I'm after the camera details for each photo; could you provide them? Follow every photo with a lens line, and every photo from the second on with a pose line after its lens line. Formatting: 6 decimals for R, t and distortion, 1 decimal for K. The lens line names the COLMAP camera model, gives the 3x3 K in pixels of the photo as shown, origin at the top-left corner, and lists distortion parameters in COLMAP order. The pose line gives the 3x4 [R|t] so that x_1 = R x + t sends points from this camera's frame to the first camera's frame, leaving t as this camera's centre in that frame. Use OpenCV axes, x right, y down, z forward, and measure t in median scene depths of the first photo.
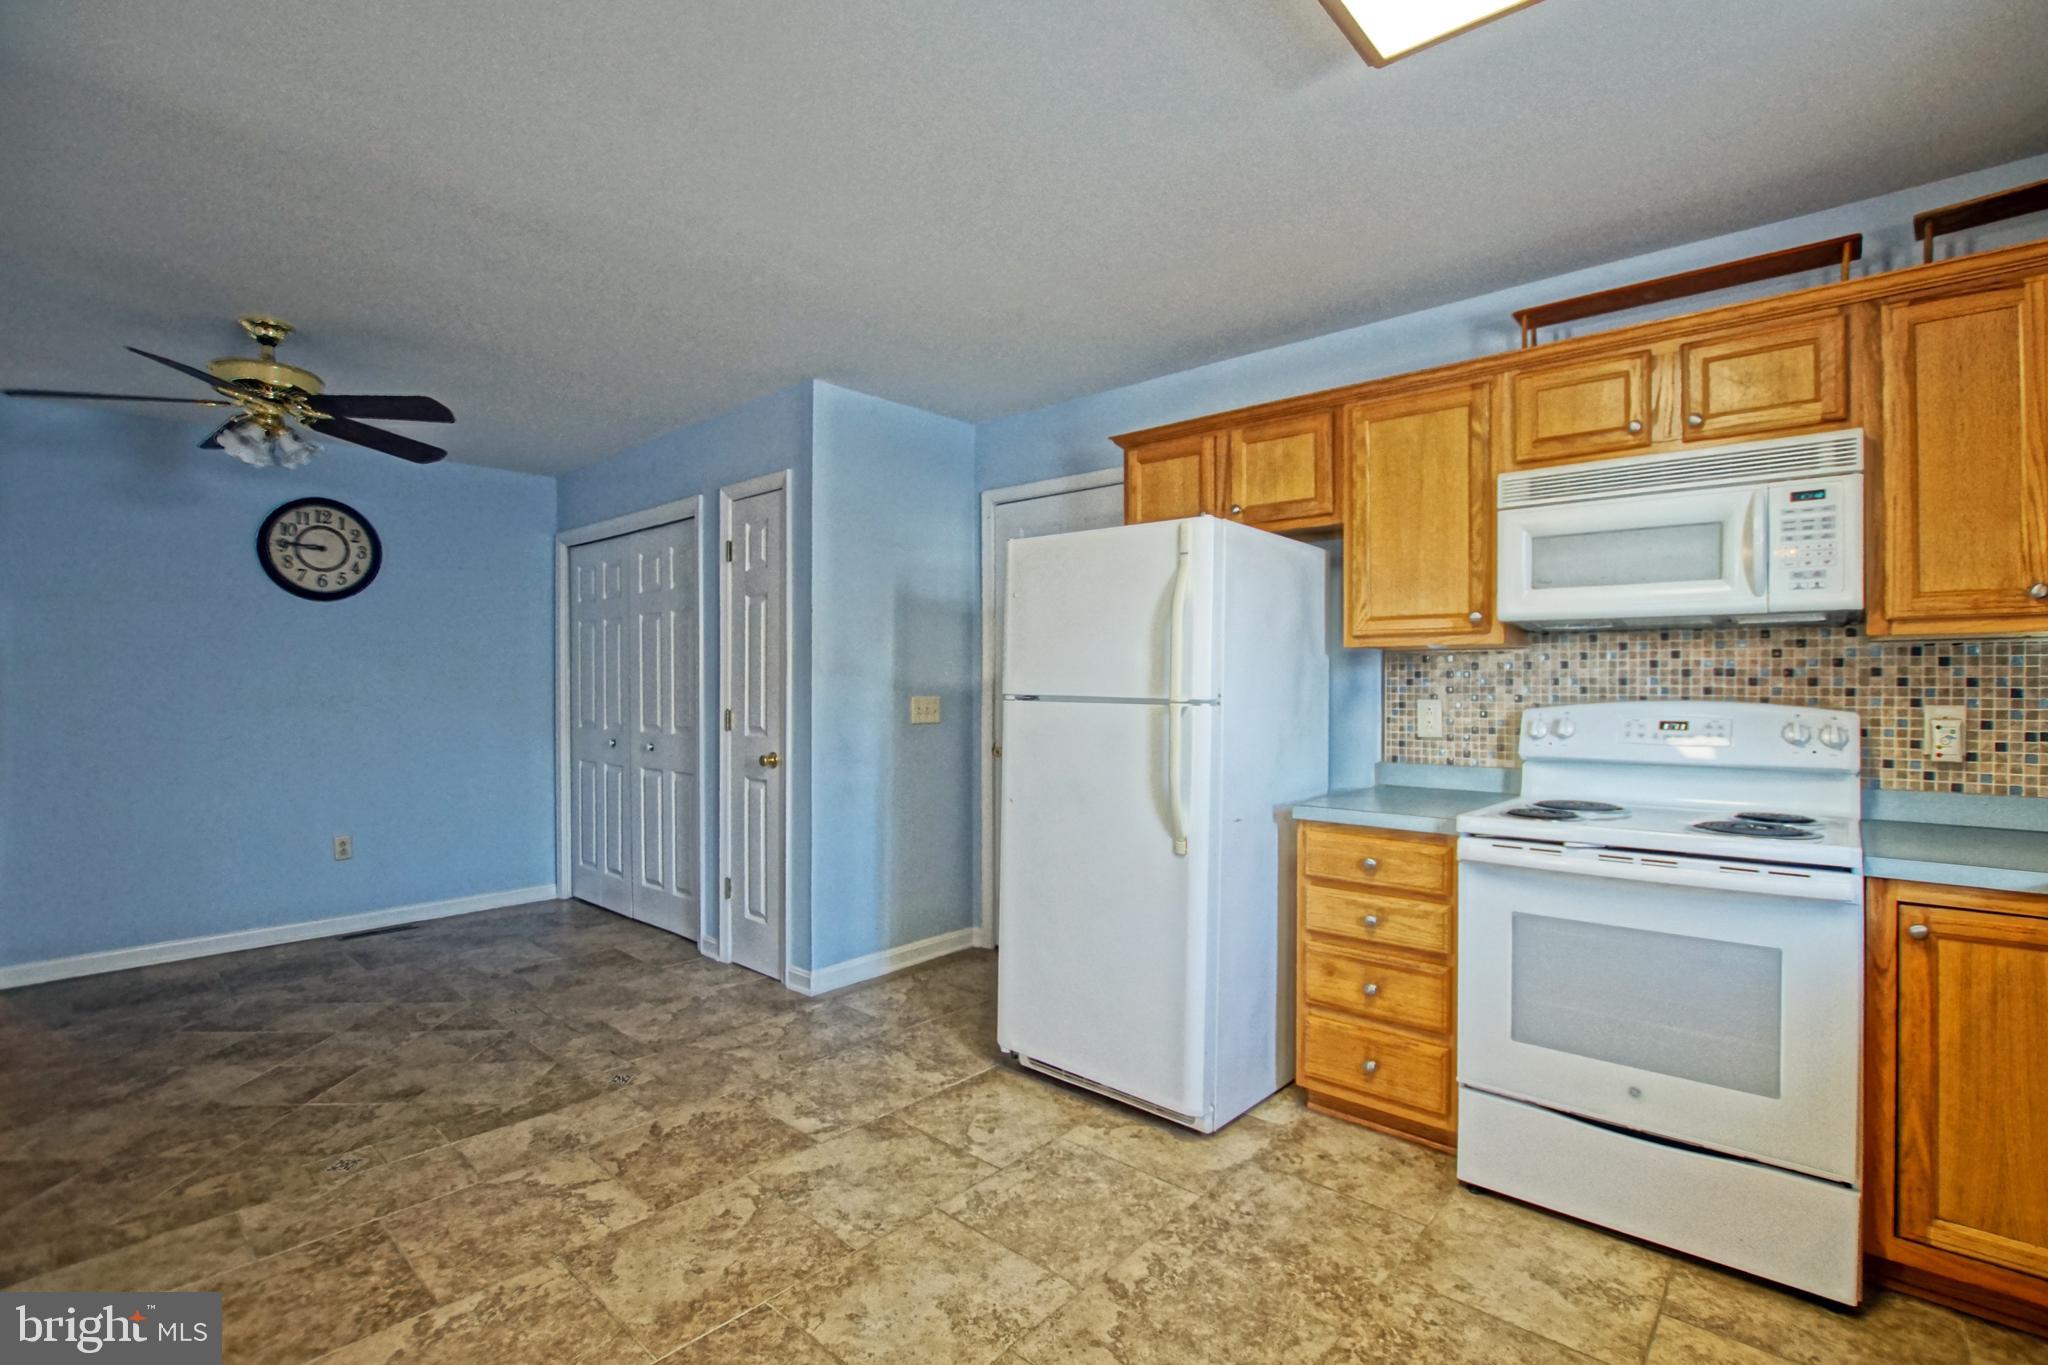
lens RADIAL K [[927.8, 0, 1040.0], [0, 927.8, 683.6], [0, 0, 1]] dist [-0.028407, 0.000941]
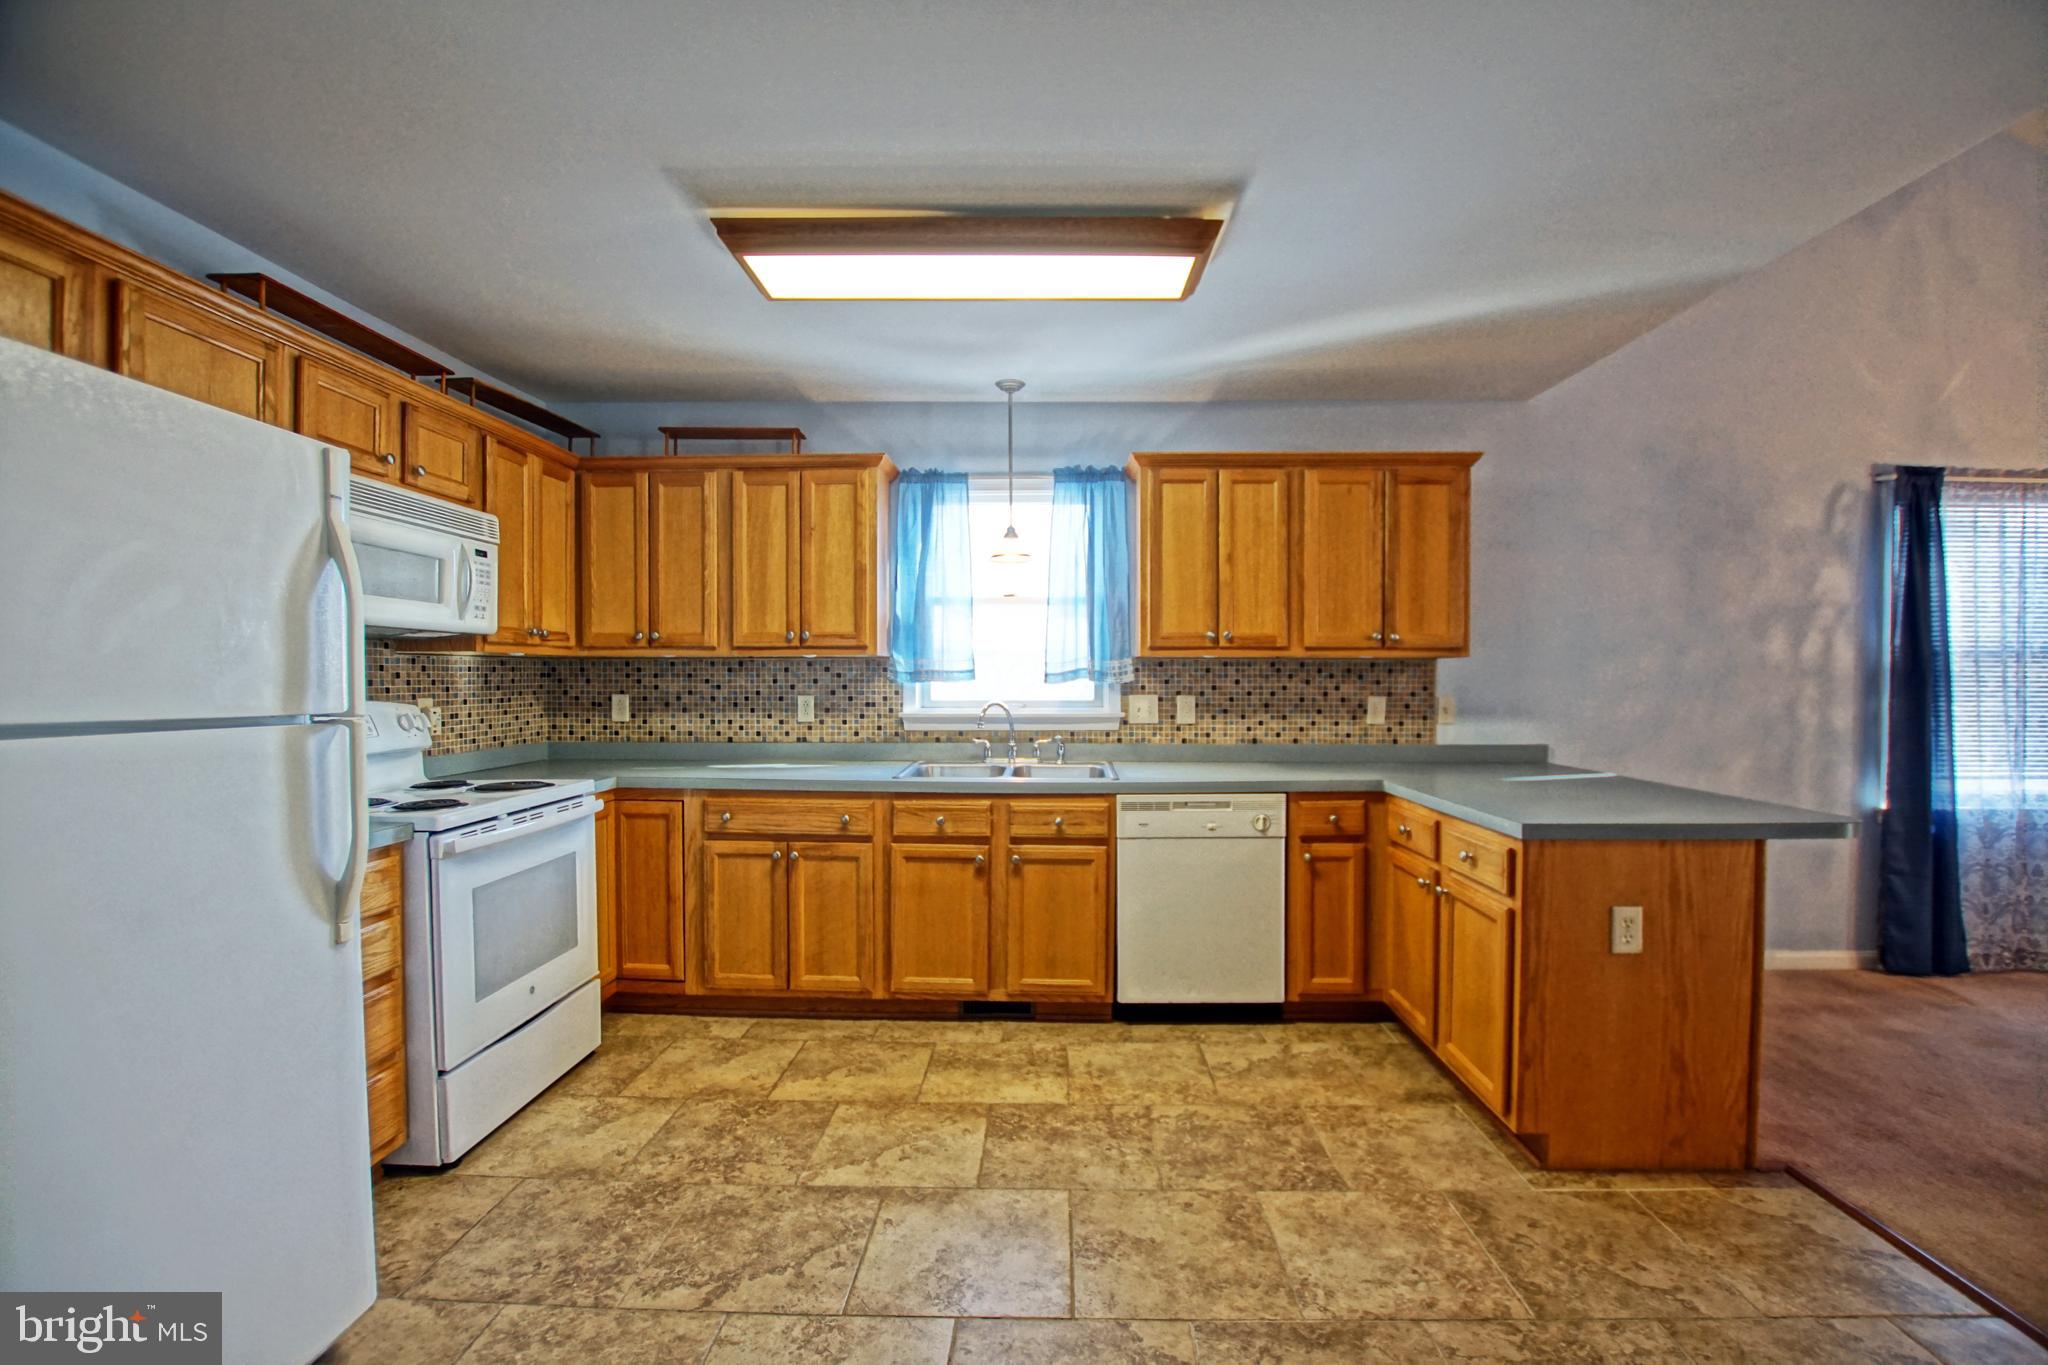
lens RADIAL K [[908.0, 0, 1042.8], [0, 908.0, 686.7], [0, 0, 1]] dist [-0.028216, 0.000904]
pose [[-0.650147, -0.007603, 0.759770, -0.592794], [0.001327, 0.999937, 0.011141, -0.007687], [-0.759807, 0.008252, -0.650096, 0.911819]]
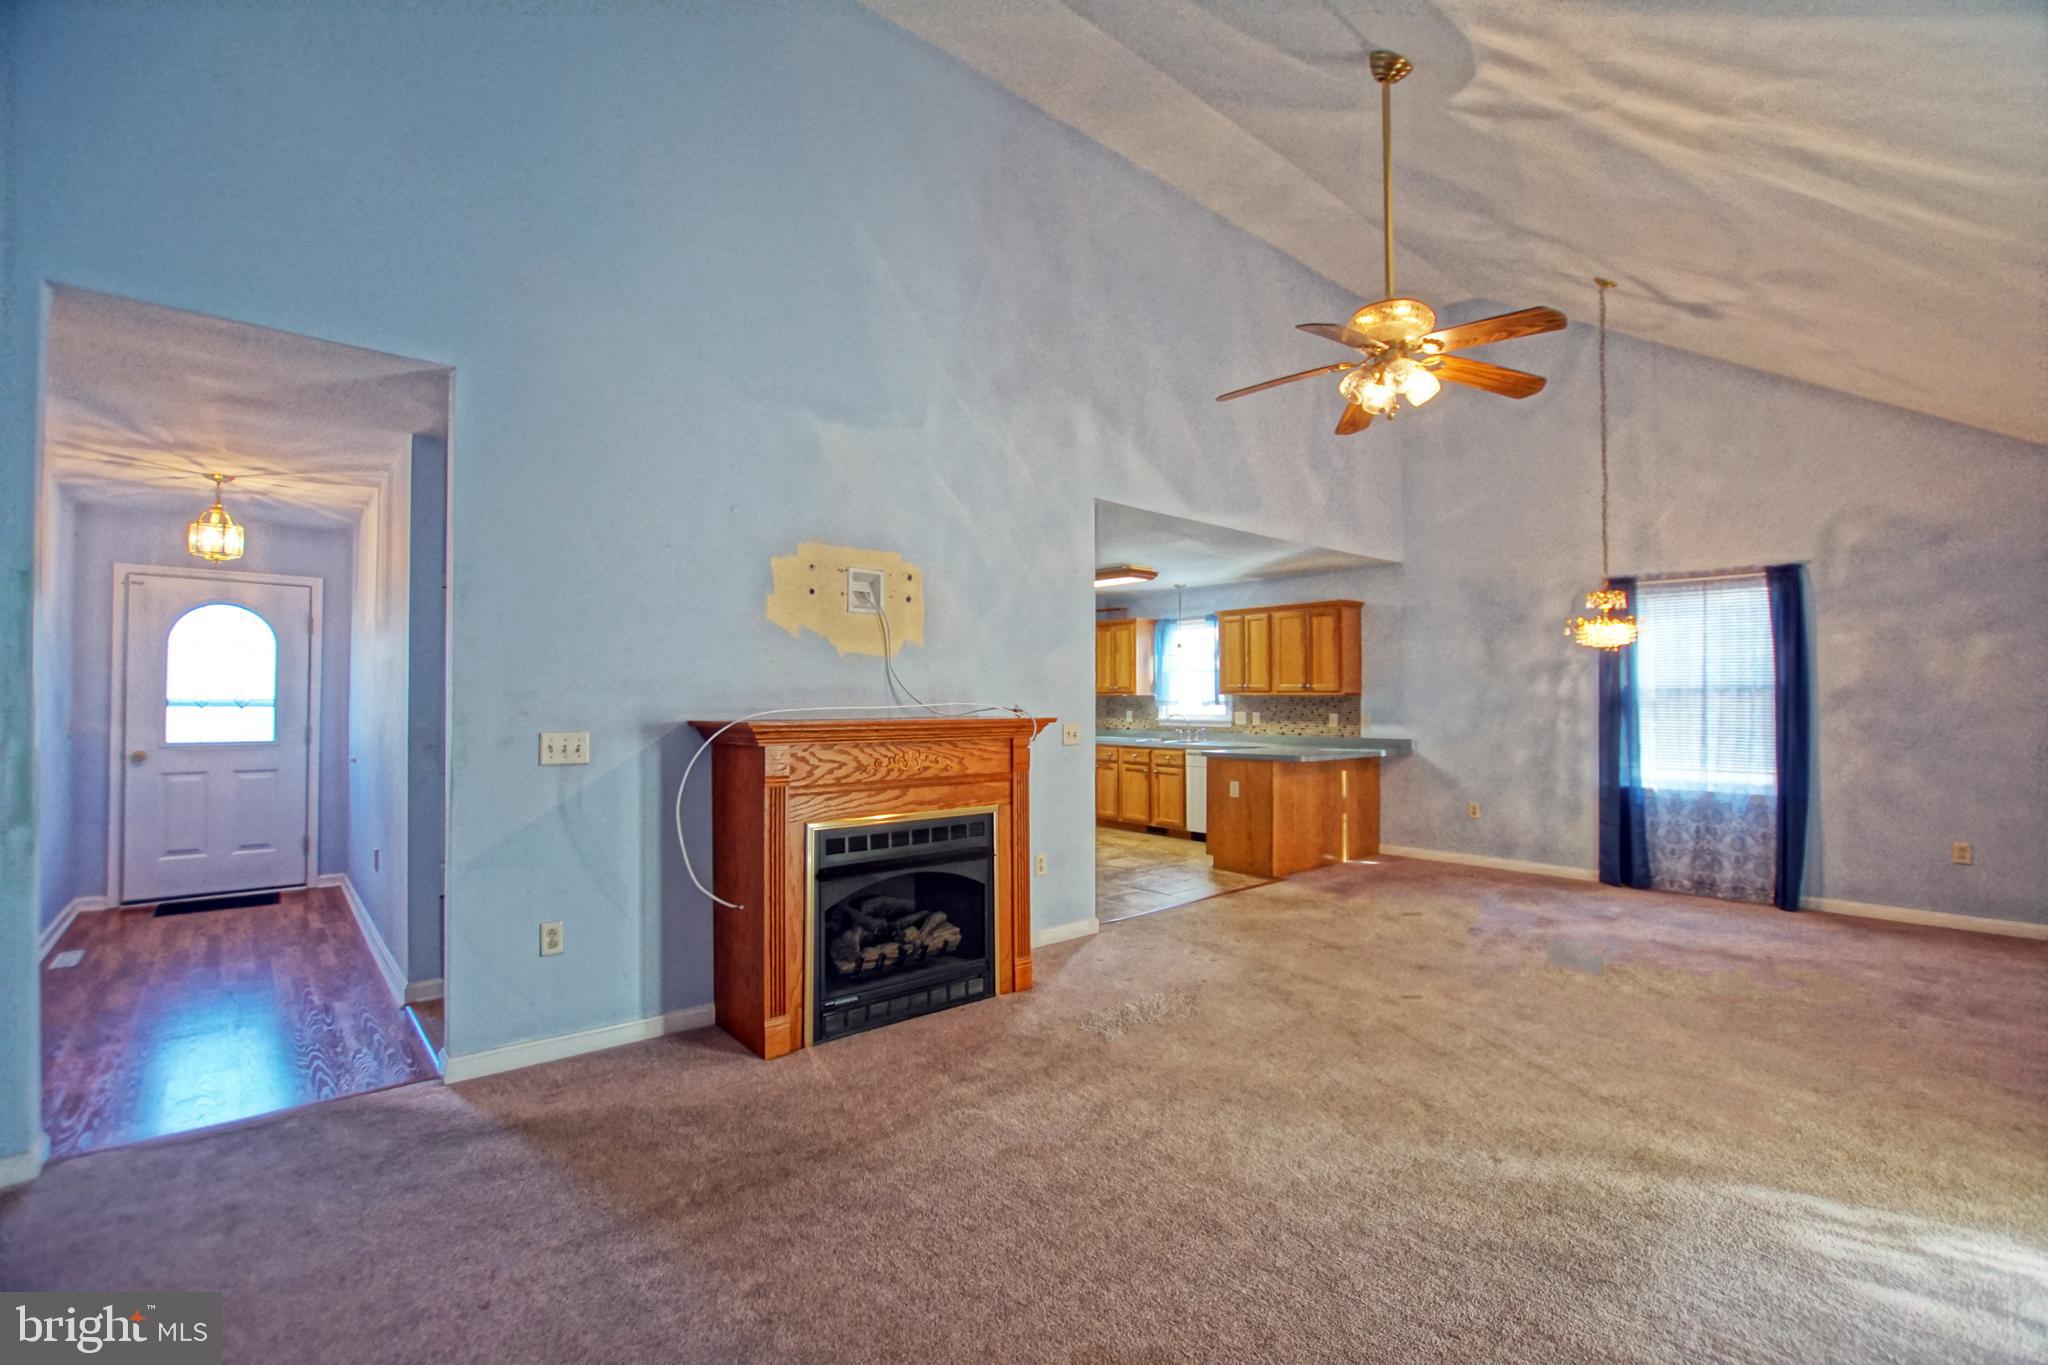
lens RADIAL K [[908.0, 0, 1042.8], [0, 908.0, 686.7], [0, 0, 1]] dist [-0.028216, 0.000904]
pose [[0.115369, 0.016643, 0.993183, -2.815270], [-0.000159, 0.999860, -0.016737, -0.013656], [-0.993323, 0.001773, 0.115355, 0.213762]]
